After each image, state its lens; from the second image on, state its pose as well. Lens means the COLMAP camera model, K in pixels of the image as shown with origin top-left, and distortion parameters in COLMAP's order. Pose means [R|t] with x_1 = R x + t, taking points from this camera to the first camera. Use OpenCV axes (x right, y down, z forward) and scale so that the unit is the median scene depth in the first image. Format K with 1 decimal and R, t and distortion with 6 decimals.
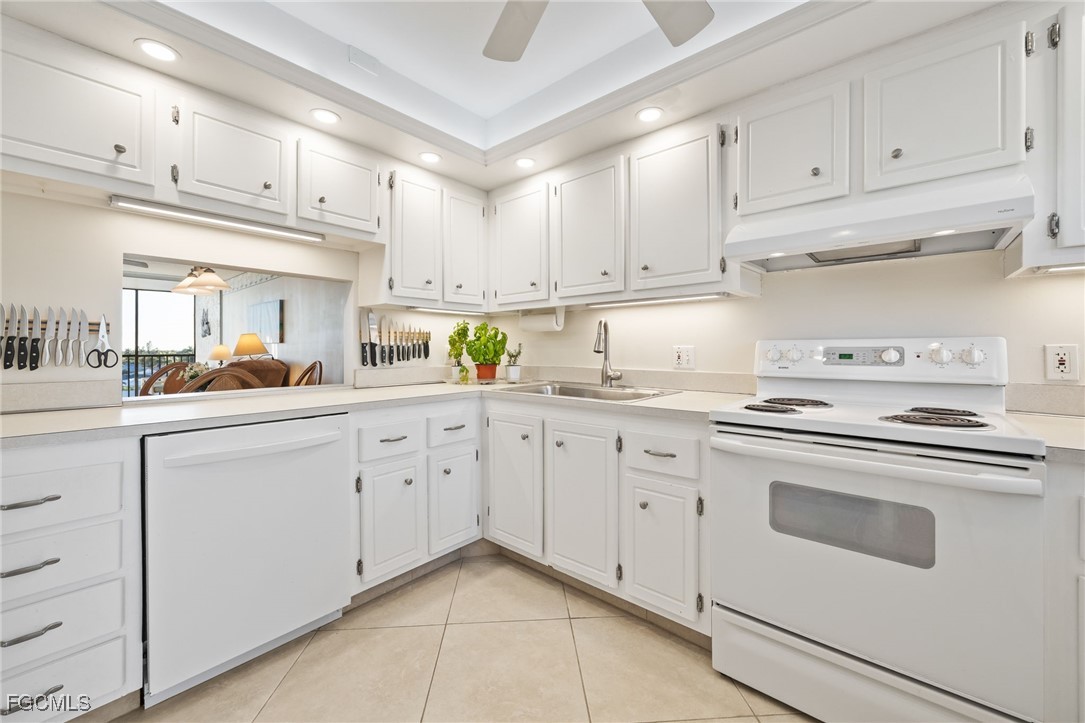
lens RADIAL K [[446.7, 0, 554.3], [0, 446.7, 343.6], [0, 0, 1]] dist [0.007382, -0.000474]
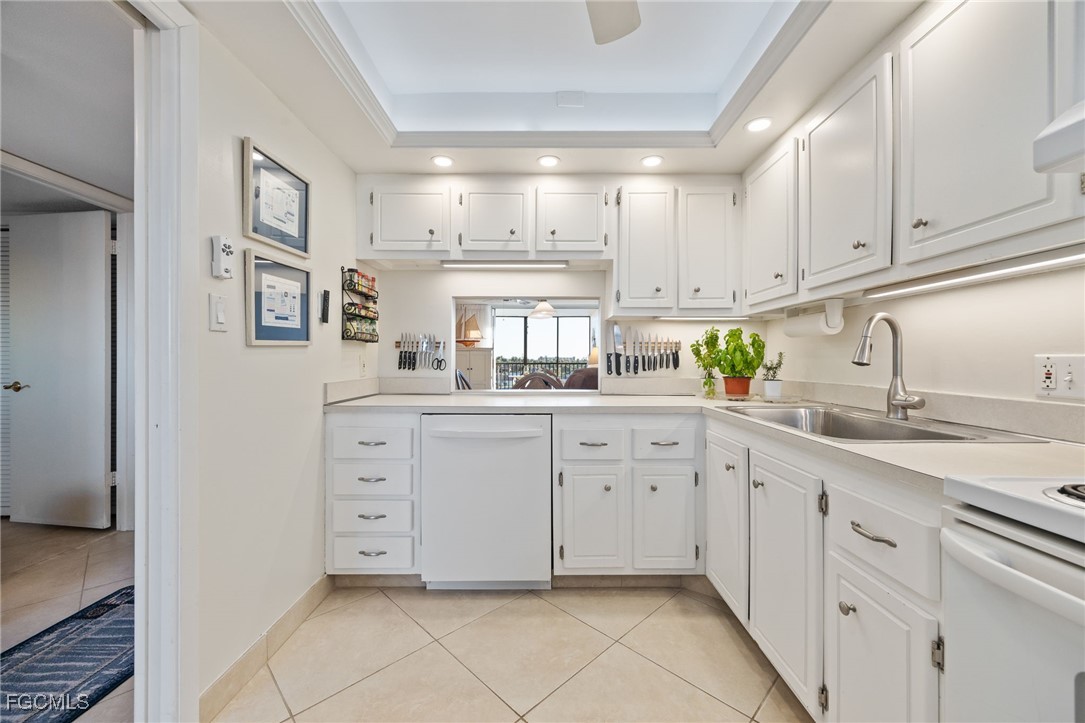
lens RADIAL K [[446.7, 0, 567.2], [0, 446.7, 356.6], [0, 0, 1]] dist [0.007382, -0.000474]
pose [[0.626468, -0.002099, -0.779444, 0.373927], [0.005855, 0.999981, 0.002013, 0.003823], [0.779425, -0.005825, 0.626469, 0.255671]]
